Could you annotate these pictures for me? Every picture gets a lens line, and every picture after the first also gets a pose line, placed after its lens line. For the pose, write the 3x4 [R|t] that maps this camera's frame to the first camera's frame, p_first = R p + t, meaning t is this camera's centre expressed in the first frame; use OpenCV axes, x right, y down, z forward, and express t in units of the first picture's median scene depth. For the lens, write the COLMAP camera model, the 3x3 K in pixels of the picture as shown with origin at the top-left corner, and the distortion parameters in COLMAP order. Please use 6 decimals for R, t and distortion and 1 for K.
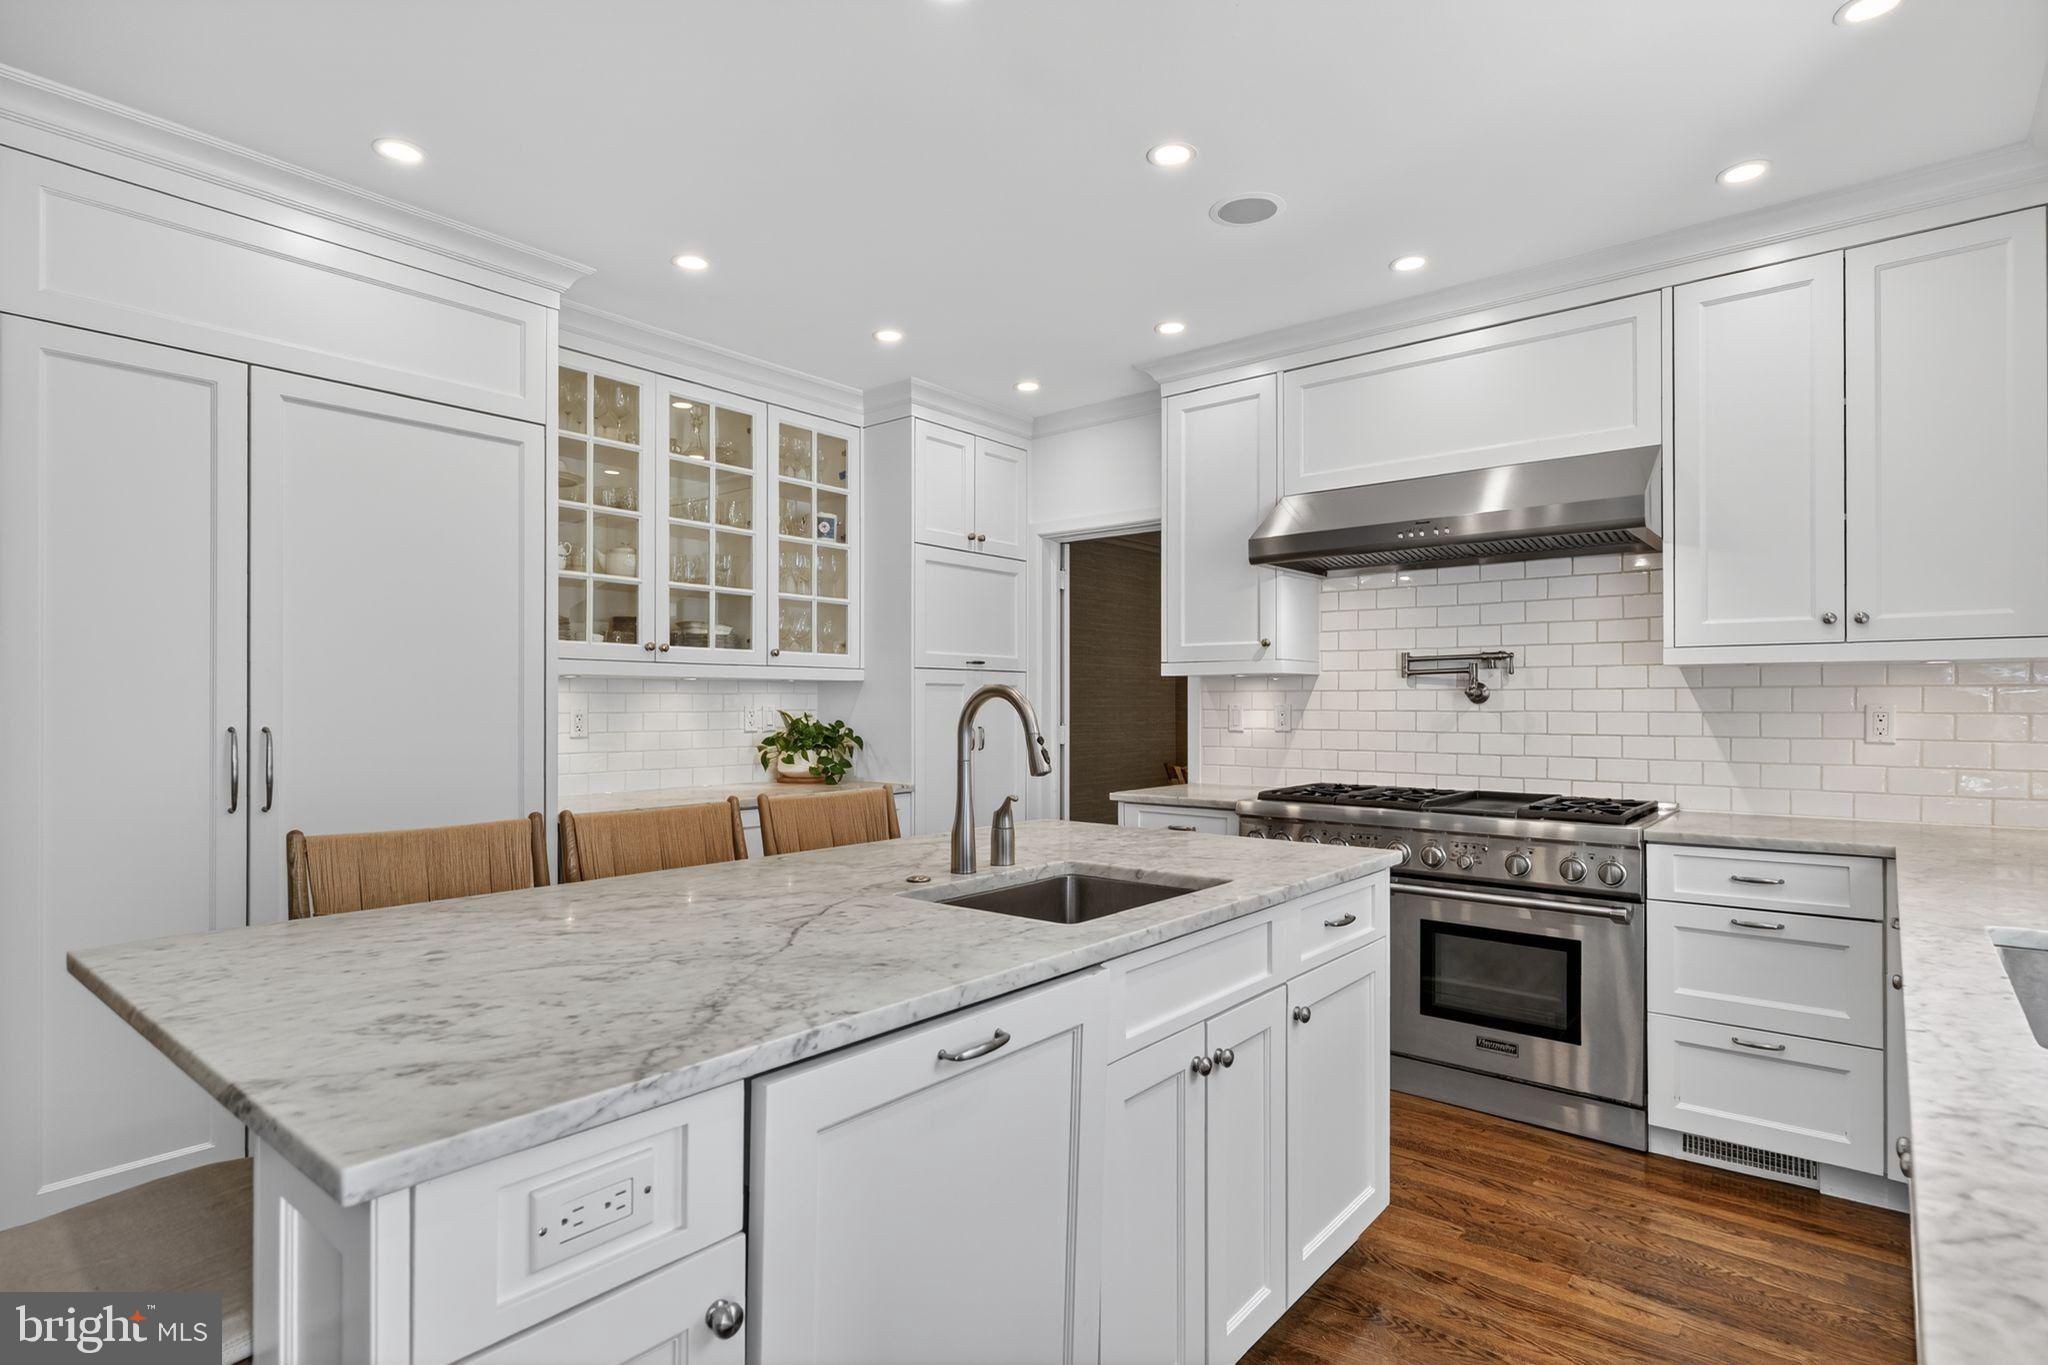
lens RADIAL K [[1043.7, 0, 1027.3], [0, 1043.7, 698.5], [0, 0, 1]] dist [0.004475, -0.000395]
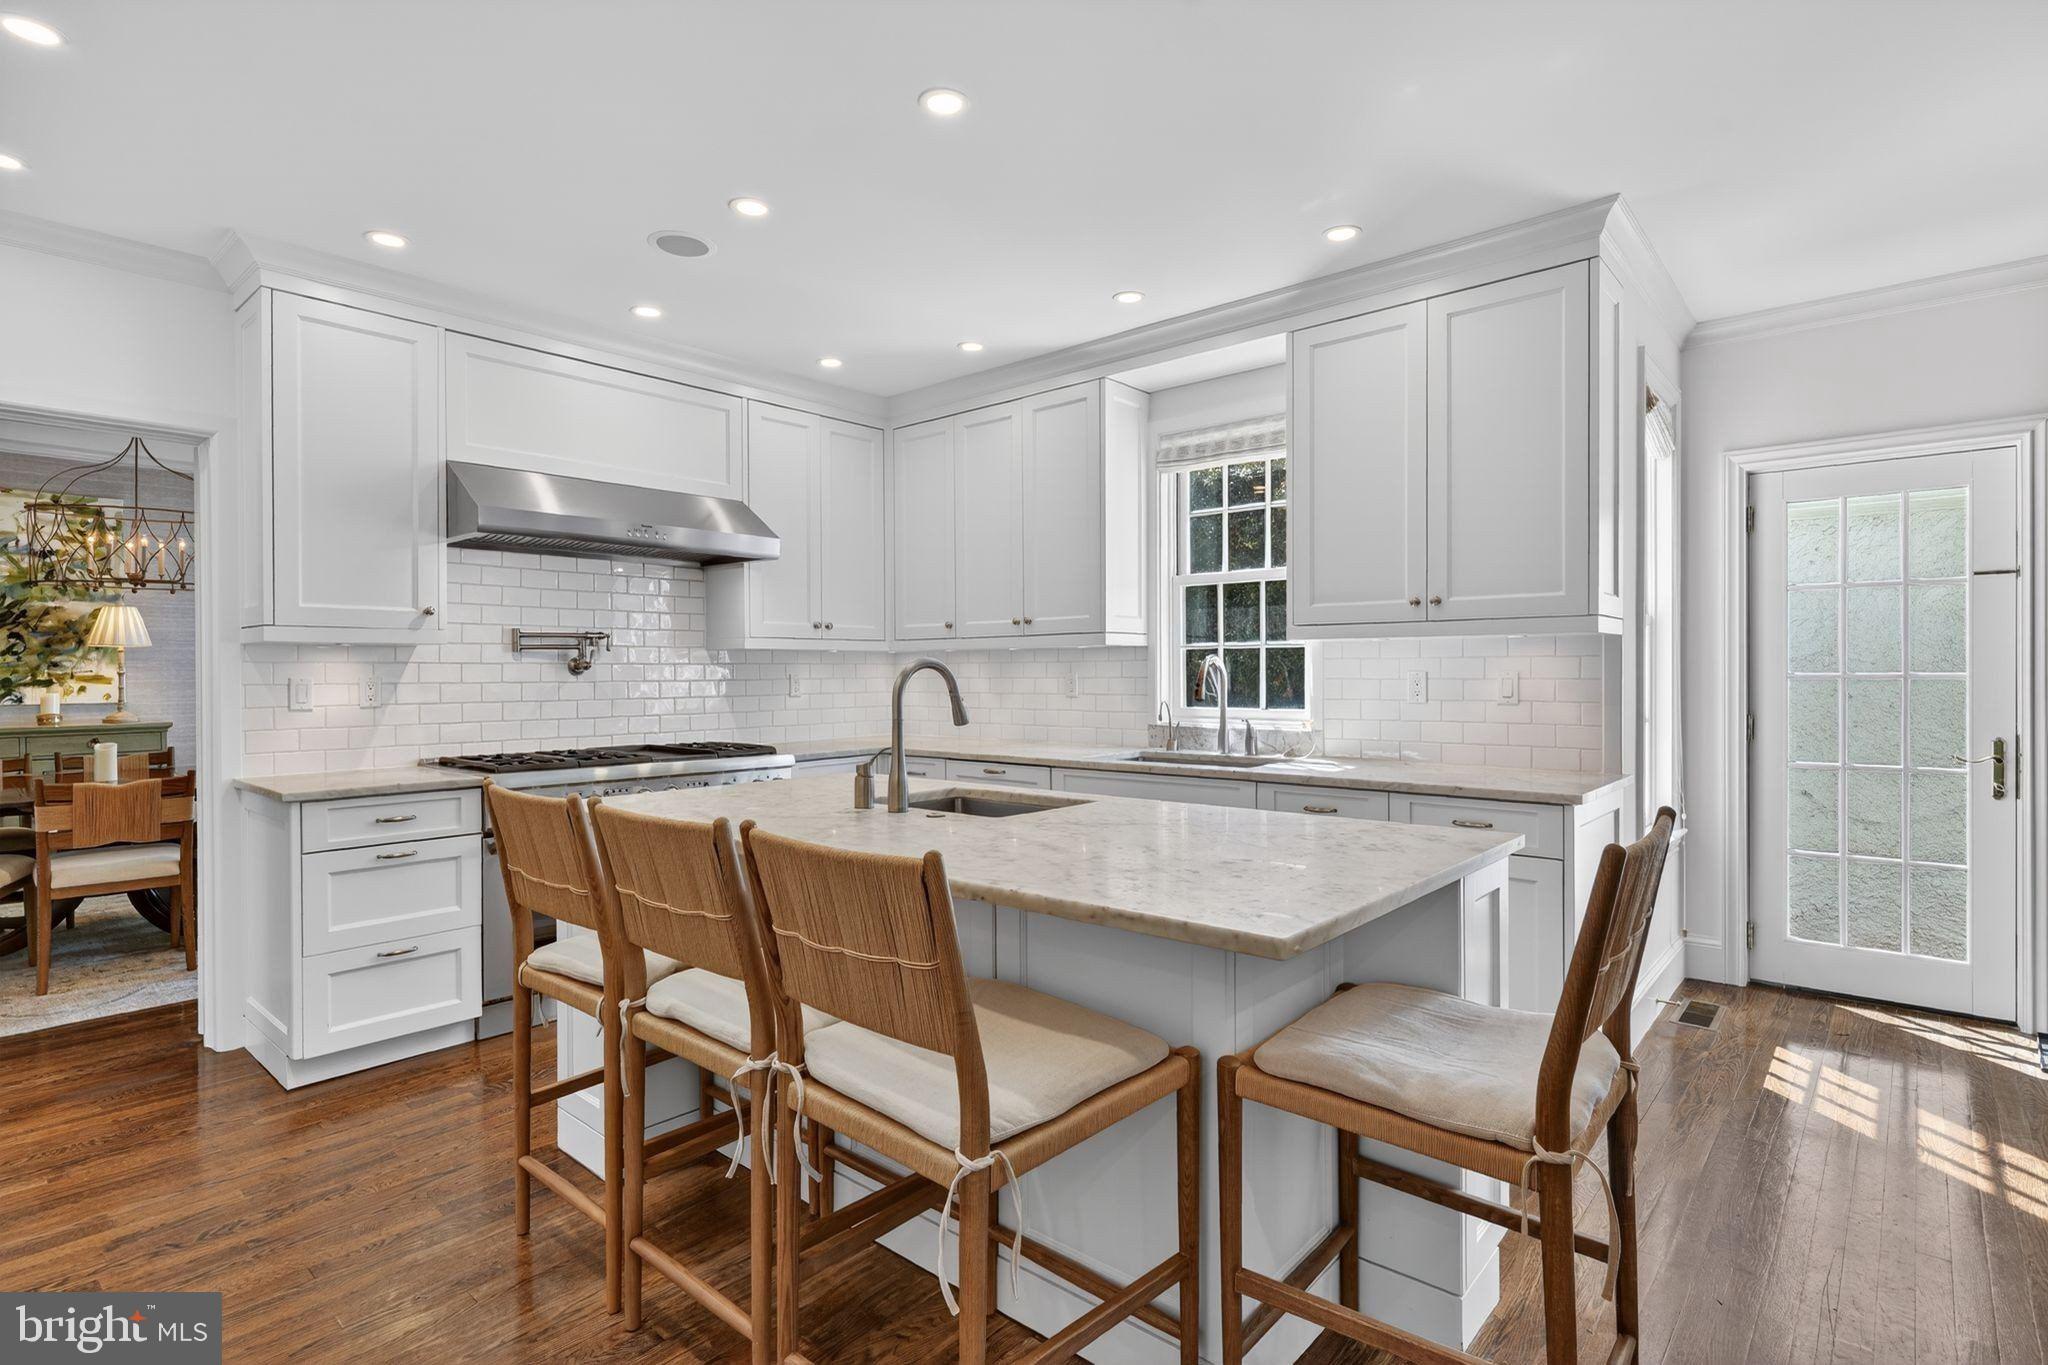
lens RADIAL K [[1004.3, 0, 1024.0], [0, 1004.3, 682.5], [0, 0, 1]] dist [0.000161, 0.001240]
pose [[0.031855, -0.010889, 0.999433, -0.815283], [0.001717, 0.999940, 0.010839, 0.001792], [-0.999491, 0.001370, 0.031872, 0.544457]]
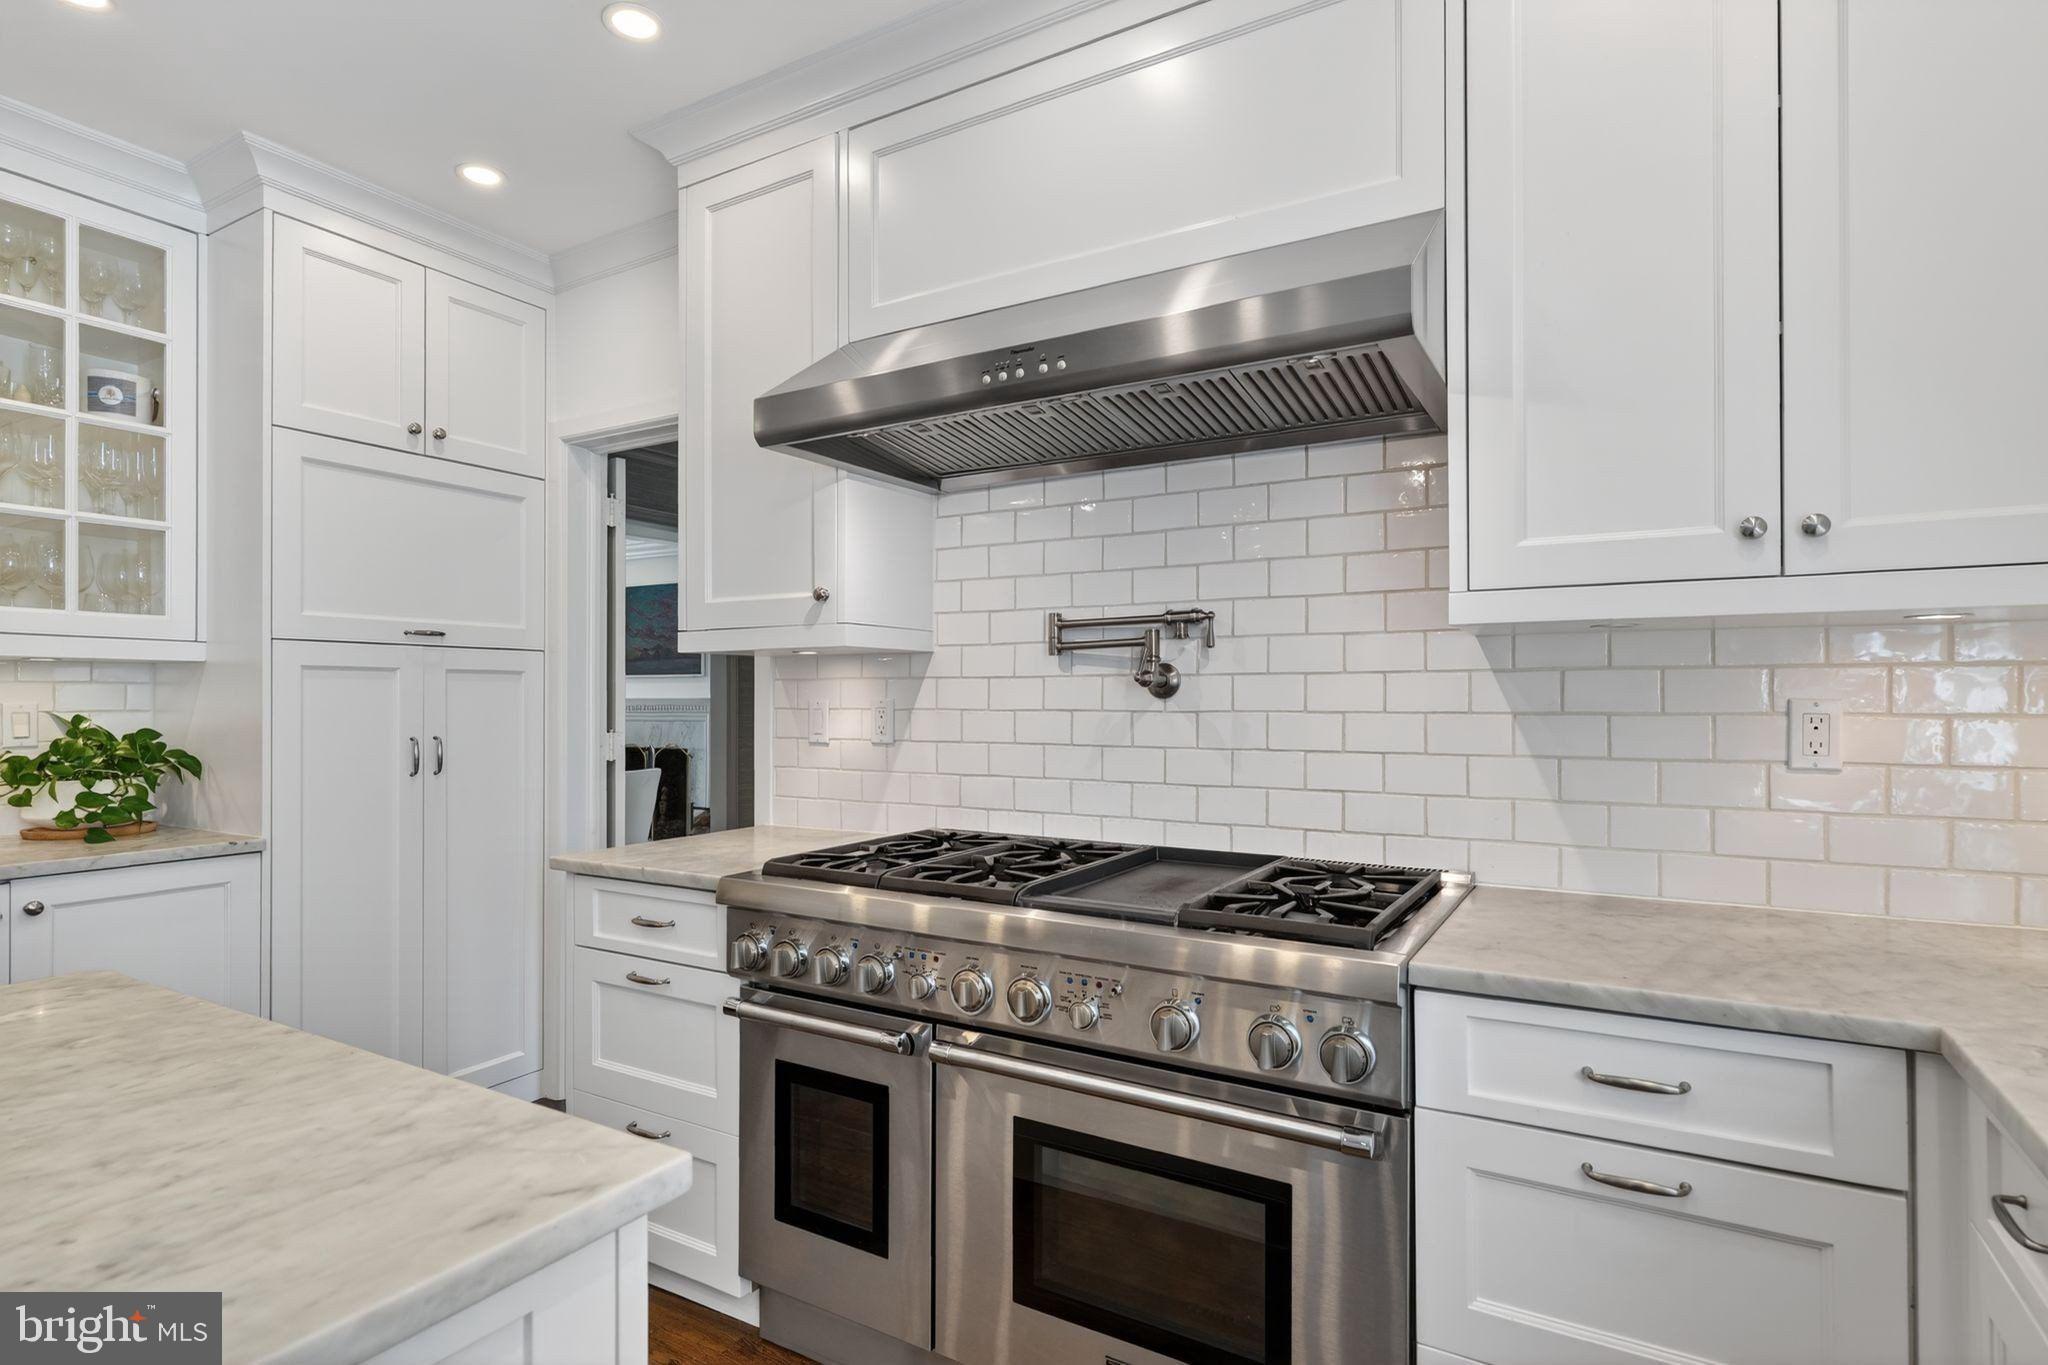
lens RADIAL K [[1043.3, 0, 1023.4], [0, 1043.3, 692.0], [0, 0, 1]] dist [0.001004, -0.000303]
pose [[0.988276, -0.000449, 0.152677, 0.312150], [0.000702, 0.999998, -0.001604, 0.002572], [-0.152676, 0.001693, 0.988275, 0.506151]]
